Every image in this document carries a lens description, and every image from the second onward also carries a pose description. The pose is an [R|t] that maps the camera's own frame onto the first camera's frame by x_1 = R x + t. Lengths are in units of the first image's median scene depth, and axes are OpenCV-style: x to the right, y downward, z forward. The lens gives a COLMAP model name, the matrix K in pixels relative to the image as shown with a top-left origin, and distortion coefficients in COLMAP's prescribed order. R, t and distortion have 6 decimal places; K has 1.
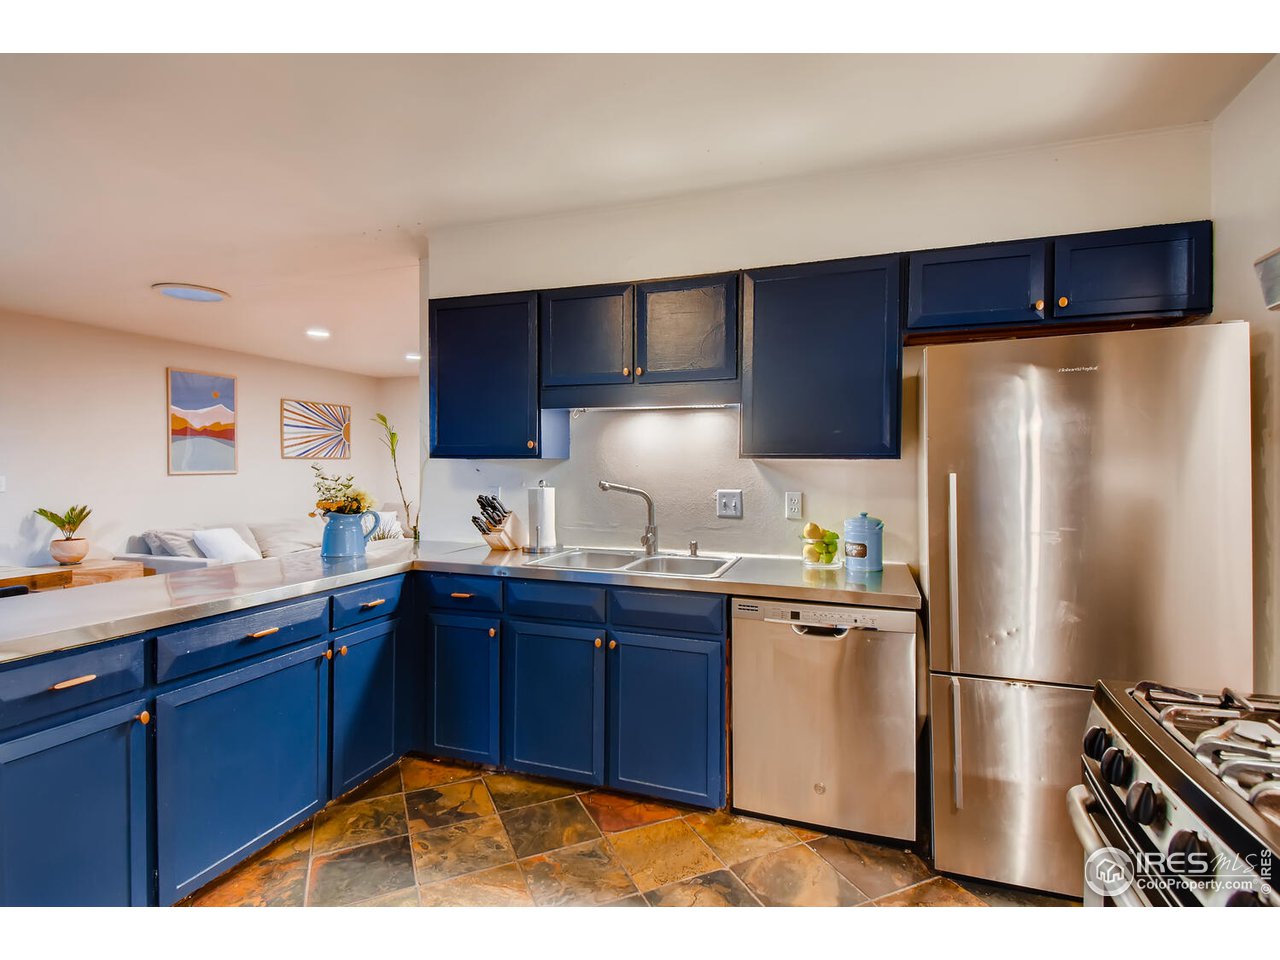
lens RADIAL K [[606.8, 0, 635.9], [0, 606.8, 478.6], [0, 0, 1]] dist [0.076662, -0.042094]
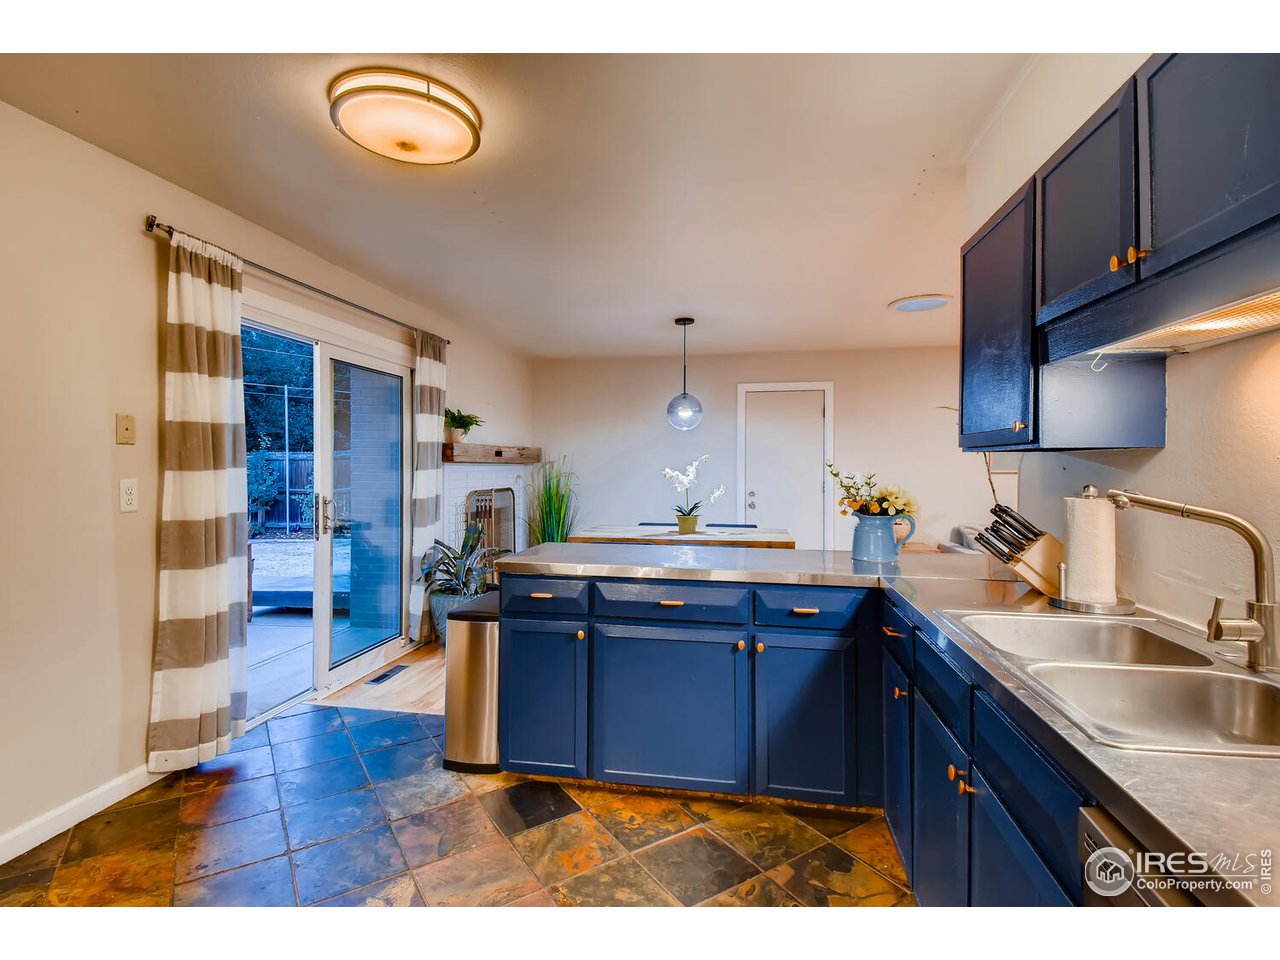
lens RADIAL K [[606.8, 0, 635.9], [0, 606.8, 478.6], [0, 0, 1]] dist [0.076662, -0.042094]
pose [[0.198900, 0.021705, -0.979779, 0.394207], [-0.022999, 0.999583, 0.017475, -0.004725], [0.979750, 0.019058, 0.199317, 0.537852]]
